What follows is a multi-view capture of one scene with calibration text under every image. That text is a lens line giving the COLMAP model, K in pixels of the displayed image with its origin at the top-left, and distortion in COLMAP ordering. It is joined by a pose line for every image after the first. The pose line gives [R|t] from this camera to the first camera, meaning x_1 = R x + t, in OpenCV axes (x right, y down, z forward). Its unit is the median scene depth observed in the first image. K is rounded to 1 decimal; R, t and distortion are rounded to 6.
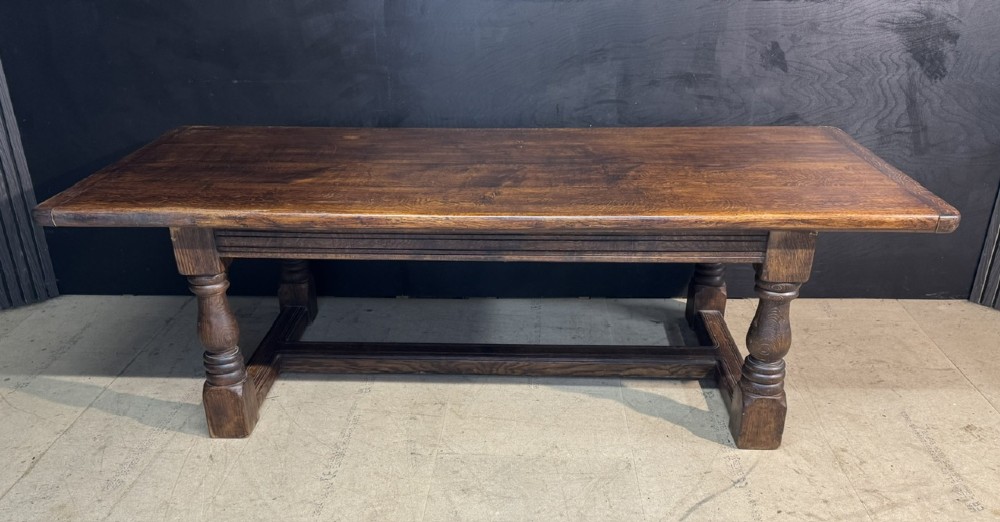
lens RADIAL K [[813.9, 0, 486.5], [0, 813.9, 335.3], [0, 0, 1]] dist [0.127059, -0.220204]
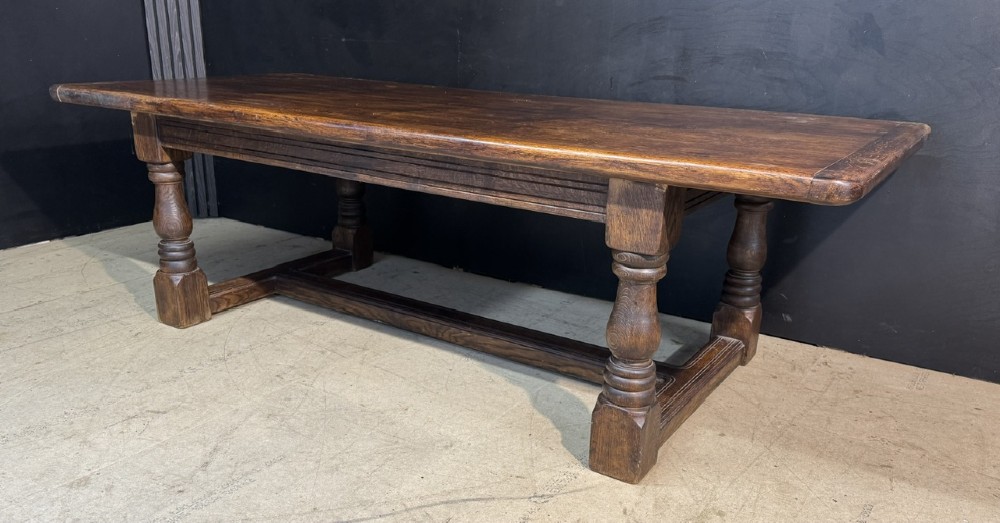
lens RADIAL K [[785.2, 0, 502.1], [0, 785.2, 307.8], [0, 0, 1]] dist [0.153559, -0.274061]
pose [[0.865482, 0.201299, -0.458715, 0.511748], [-0.252742, 0.966086, -0.052911, 0.046712], [0.432507, 0.161730, 0.887007, 0.253567]]
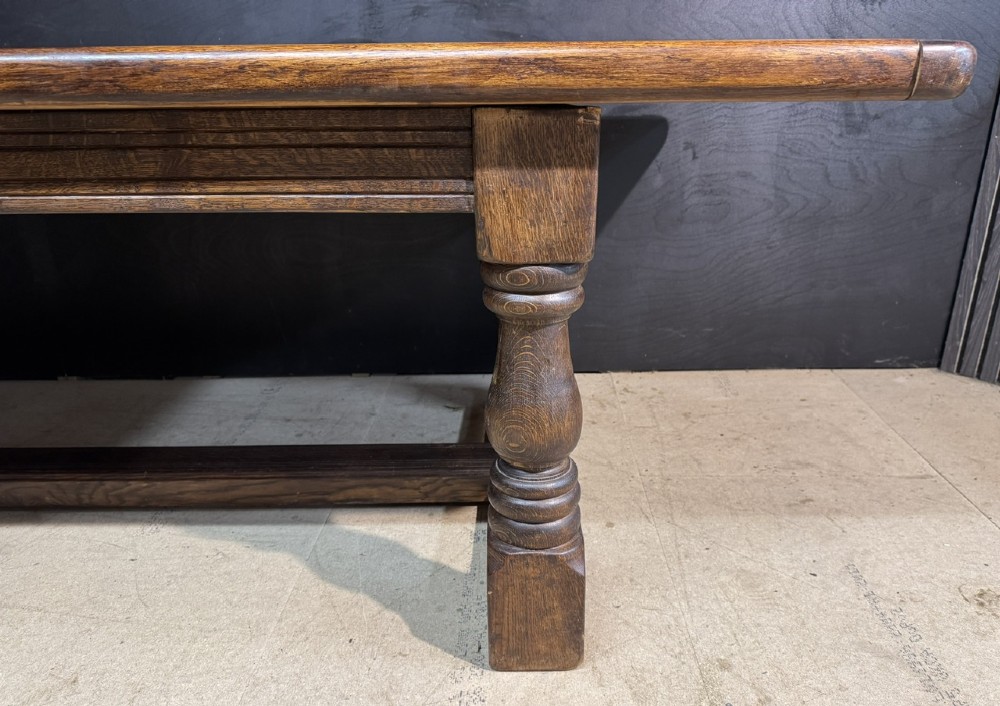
lens RADIAL K [[729.2, 0, 516.3], [0, 729.2, 393.5], [0, 0, 1]] dist [0.110681, -0.179980]
pose [[0.998758, -0.017059, 0.046803, 0.282766], [0.020601, 0.996875, -0.076265, 0.019602], [-0.045356, 0.077135, 0.995988, 0.556324]]
